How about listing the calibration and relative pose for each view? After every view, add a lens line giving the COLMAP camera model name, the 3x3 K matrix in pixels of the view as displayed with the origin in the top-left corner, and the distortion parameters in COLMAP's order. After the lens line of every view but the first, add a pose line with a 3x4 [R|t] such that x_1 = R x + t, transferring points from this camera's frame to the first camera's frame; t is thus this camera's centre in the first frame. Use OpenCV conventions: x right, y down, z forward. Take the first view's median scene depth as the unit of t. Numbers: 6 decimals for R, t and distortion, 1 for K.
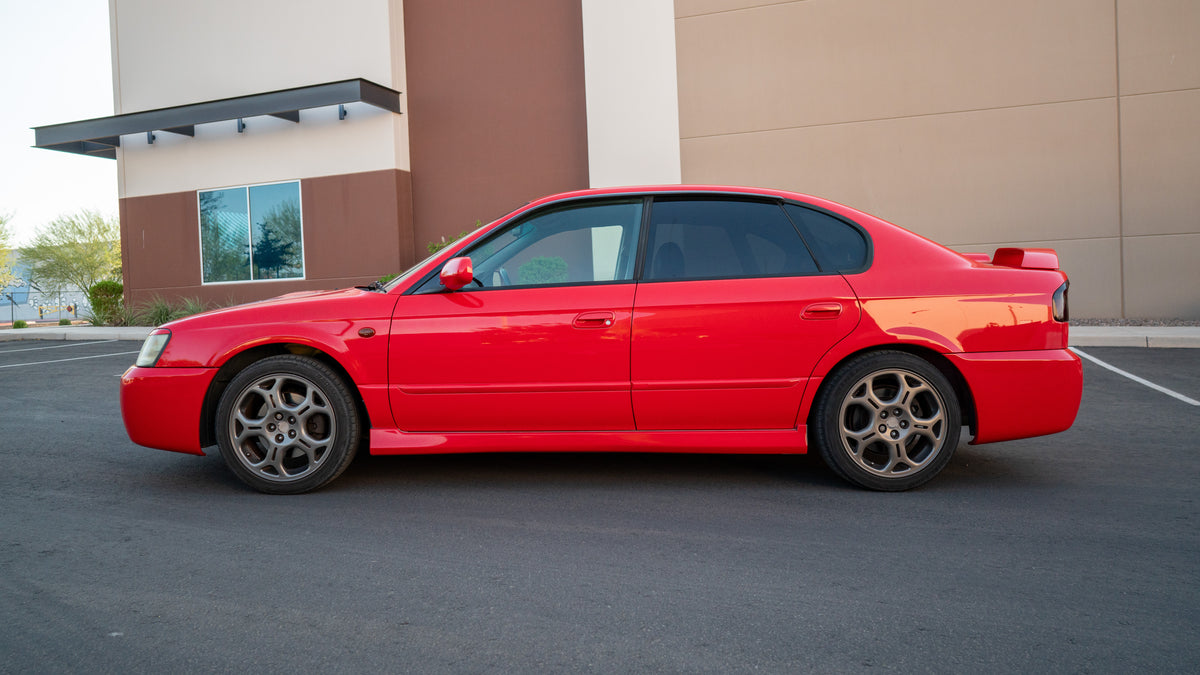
lens RADIAL K [[865.0, 0, 569.4], [0, 865.0, 335.3], [0, 0, 1]] dist [-0.050930, 0.026630]
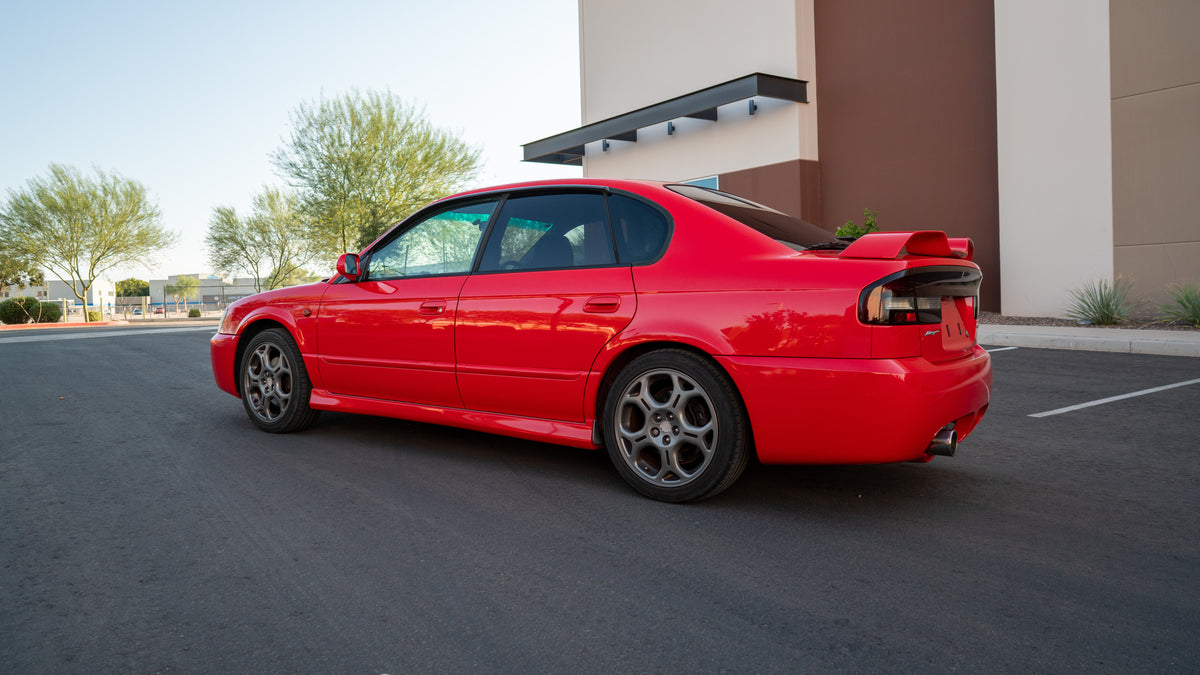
lens RADIAL K [[865.0, 0, 568.6], [0, 865.0, 329.4], [0, 0, 1]] dist [-0.050930, 0.026630]
pose [[0.811536, 0.039932, -0.582936, 0.819786], [-0.037350, 0.999167, 0.016448, -0.014206], [0.583107, 0.008424, 0.812351, 0.183415]]
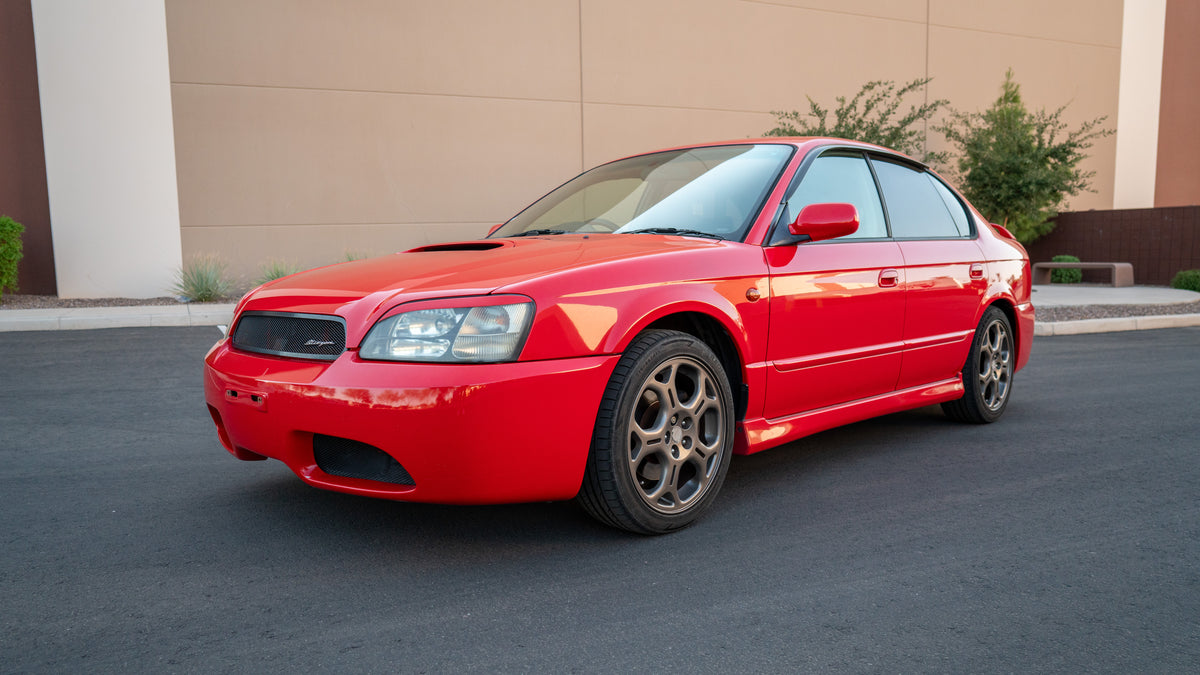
lens RADIAL K [[865.0, 0, 589.8], [0, 865.0, 343.8], [0, 0, 1]] dist [-0.050930, 0.026630]
pose [[0.698990, -0.053699, 0.713112, -0.870193], [0.029040, 0.998486, 0.046724, -0.000290], [-0.714542, -0.011951, 0.699491, 0.563651]]
